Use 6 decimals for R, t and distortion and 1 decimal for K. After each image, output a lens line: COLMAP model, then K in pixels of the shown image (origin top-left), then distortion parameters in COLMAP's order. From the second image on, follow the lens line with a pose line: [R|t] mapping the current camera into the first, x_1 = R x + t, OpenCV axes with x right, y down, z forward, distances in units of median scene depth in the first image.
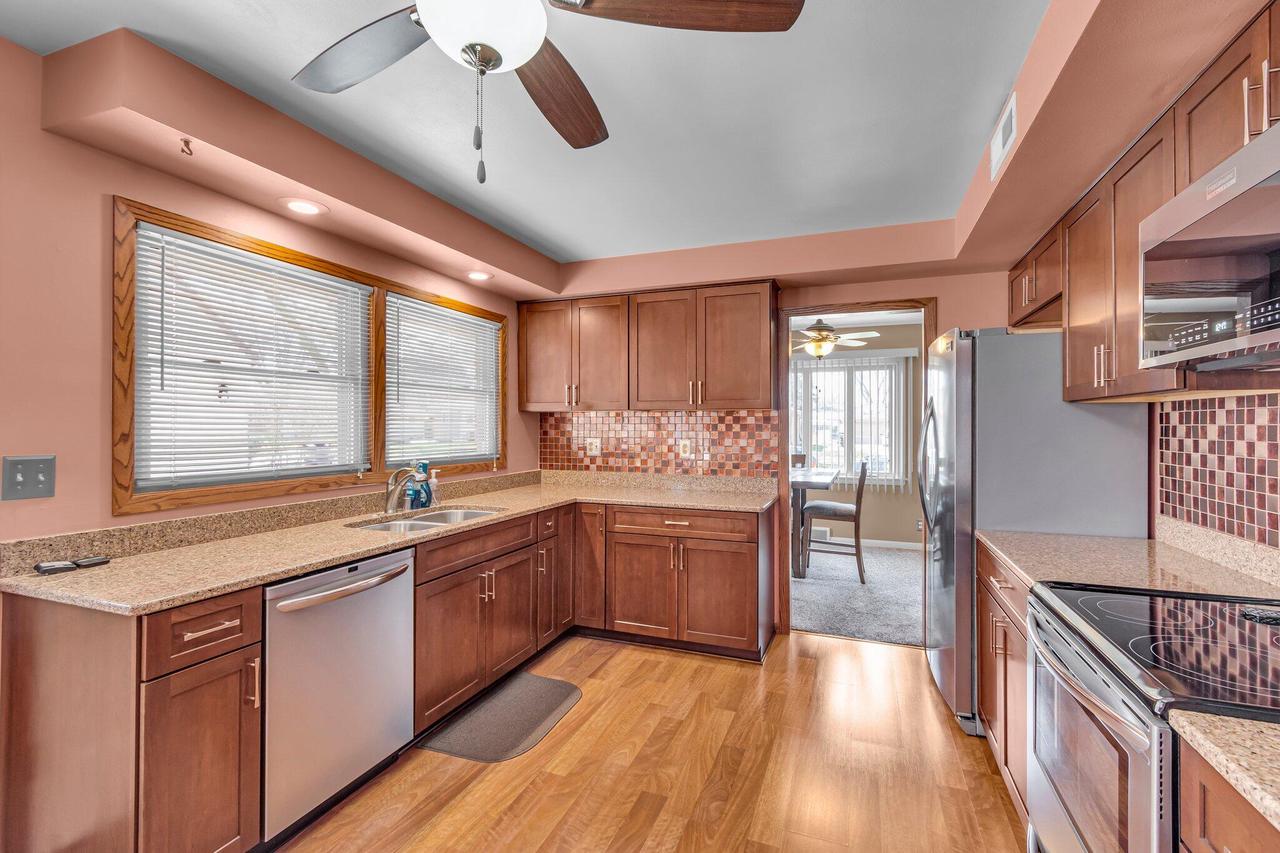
lens RADIAL K [[570.1, 0, 642.2], [0, 570.1, 418.4], [0, 0, 1]] dist [0.002956, -0.001418]
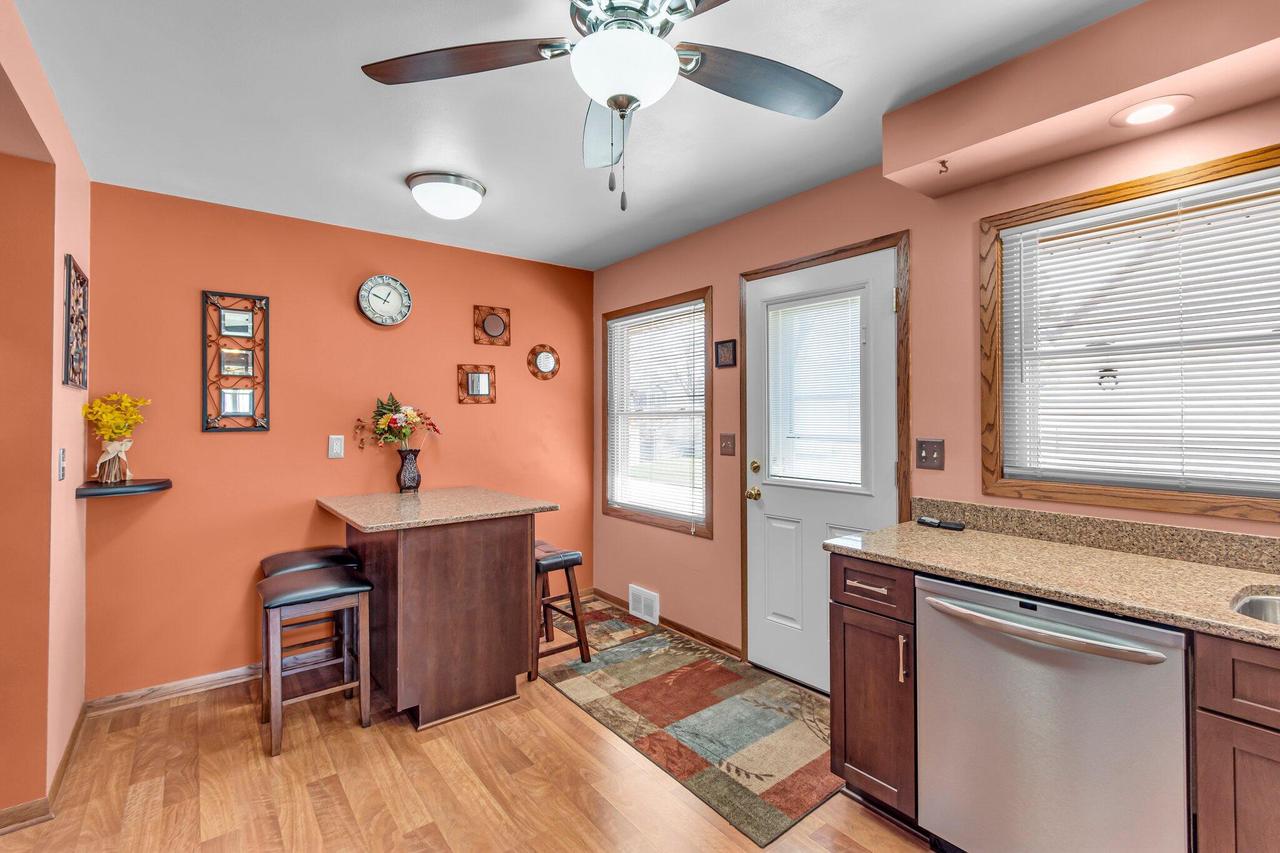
lens RADIAL K [[570.1, 0, 643.9], [0, 570.1, 414.4], [0, 0, 1]] dist [0.002956, -0.001418]
pose [[-0.509649, -0.002525, -0.860379, 1.210235], [0.012567, 0.999867, -0.010379, 0.031068], [0.860291, -0.016102, -0.509549, 2.814690]]
